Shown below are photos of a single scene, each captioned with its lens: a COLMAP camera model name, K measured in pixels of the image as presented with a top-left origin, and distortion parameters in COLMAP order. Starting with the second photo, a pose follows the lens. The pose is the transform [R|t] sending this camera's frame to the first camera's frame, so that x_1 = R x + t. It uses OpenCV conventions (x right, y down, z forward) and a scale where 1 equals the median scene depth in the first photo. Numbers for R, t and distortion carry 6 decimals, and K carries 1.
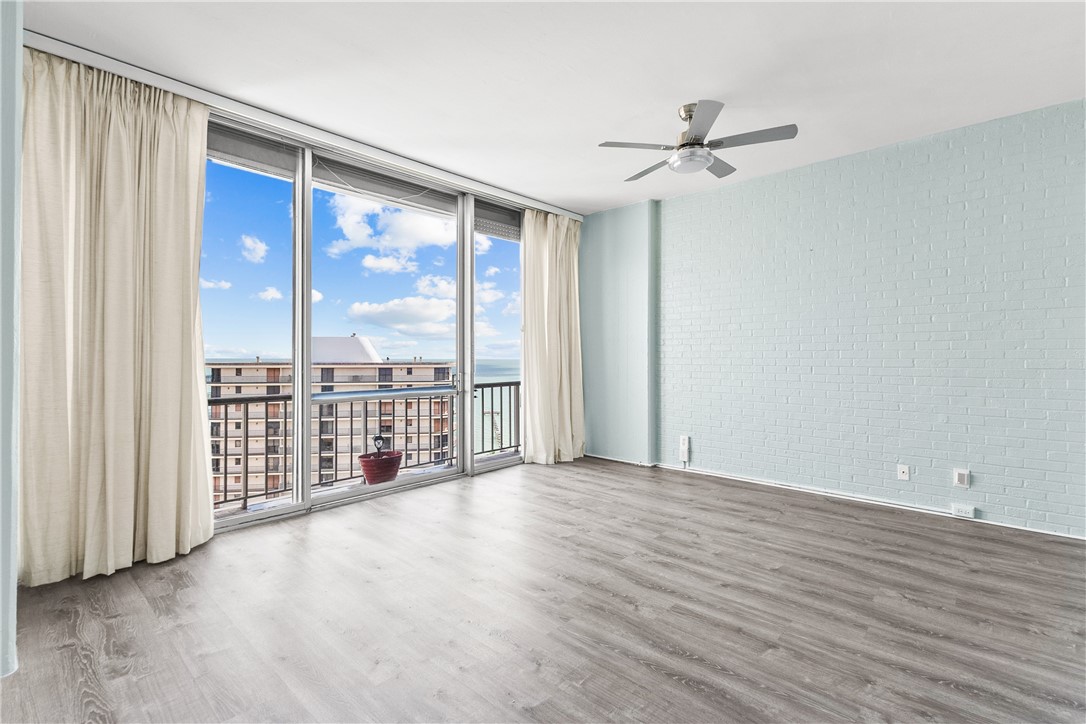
lens RADIAL K [[503.7, 0, 537.3], [0, 503.7, 358.2], [0, 0, 1]] dist [0.013411, -0.000846]
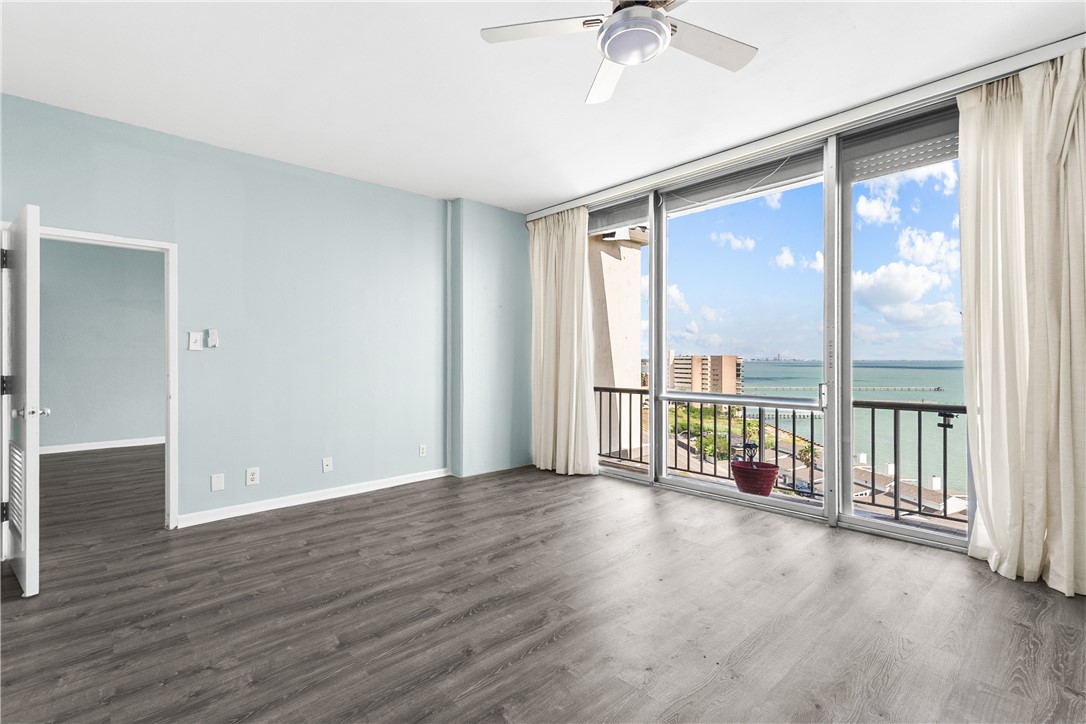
lens RADIAL K [[503.7, 0, 537.3], [0, 503.7, 358.2], [0, 0, 1]] dist [0.013411, -0.000846]
pose [[-0.079247, 0.001062, -0.996854, 0.825692], [-0.001950, 0.999997, 0.001220, -0.009379], [0.996853, 0.002040, -0.079245, 0.837628]]
